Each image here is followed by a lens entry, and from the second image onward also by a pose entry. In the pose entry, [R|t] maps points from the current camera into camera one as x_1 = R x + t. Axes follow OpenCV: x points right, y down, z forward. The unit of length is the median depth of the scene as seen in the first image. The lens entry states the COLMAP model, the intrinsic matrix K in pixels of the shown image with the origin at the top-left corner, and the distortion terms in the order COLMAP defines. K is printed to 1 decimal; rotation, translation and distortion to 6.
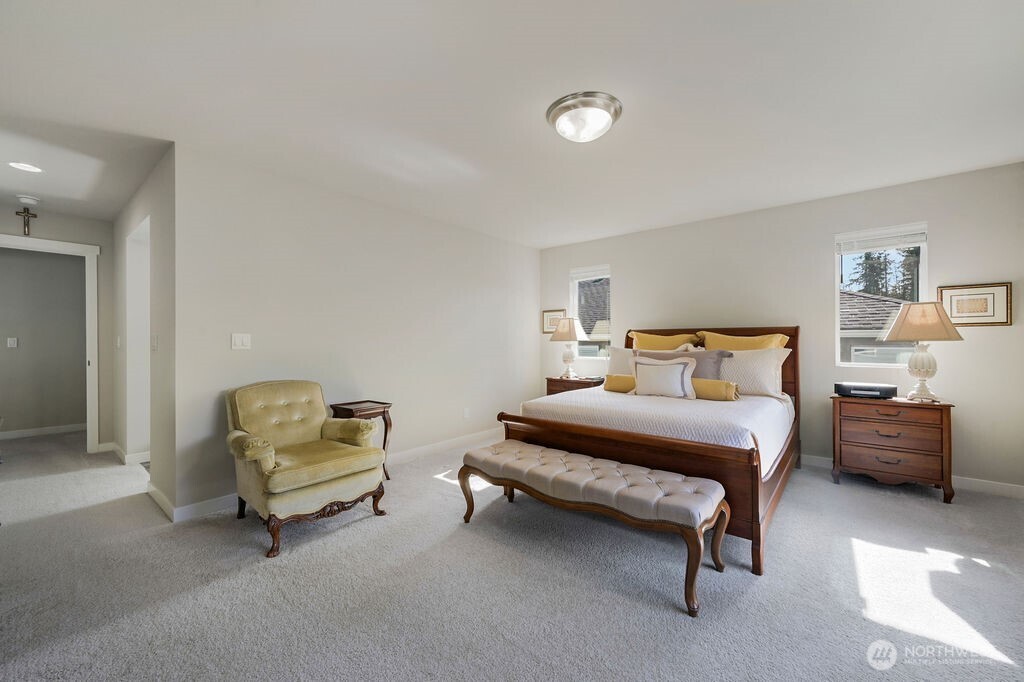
lens RADIAL K [[402.4, 0, 514.2], [0, 402.4, 341.5], [0, 0, 1]] dist [-0.000900, -0.000151]
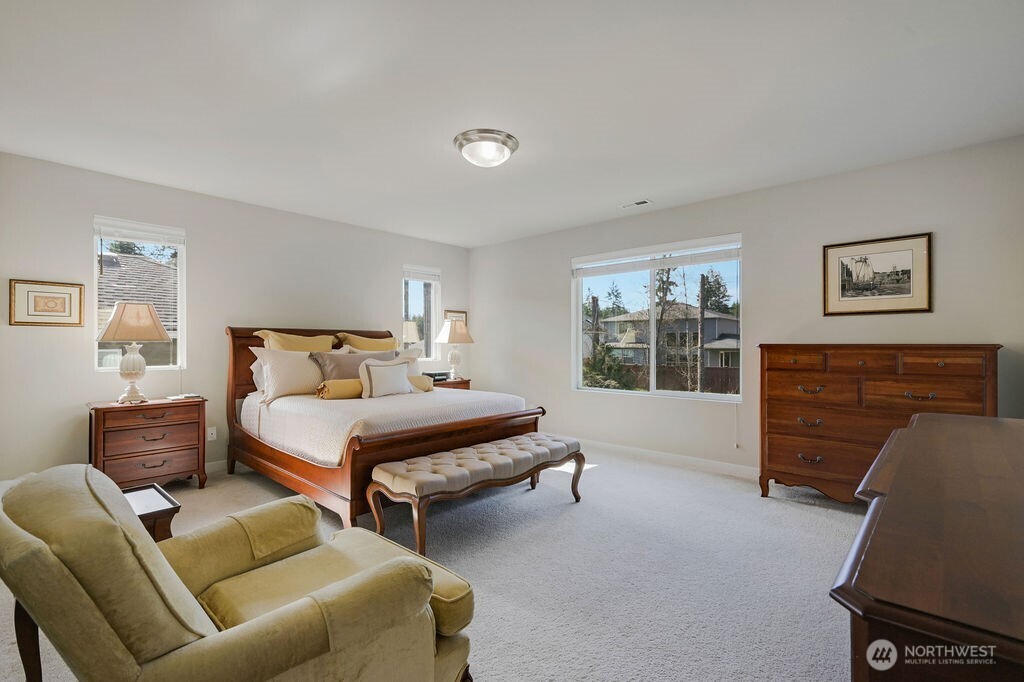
lens RADIAL K [[457.8, 0, 500.1], [0, 457.8, 344.4], [0, 0, 1]] dist [-0.000925, -0.000113]
pose [[0.055661, -0.000744, 0.998449, -0.563723], [-0.003032, 0.999995, 0.000915, 0.002451], [-0.998445, -0.003078, 0.055658, 0.452926]]
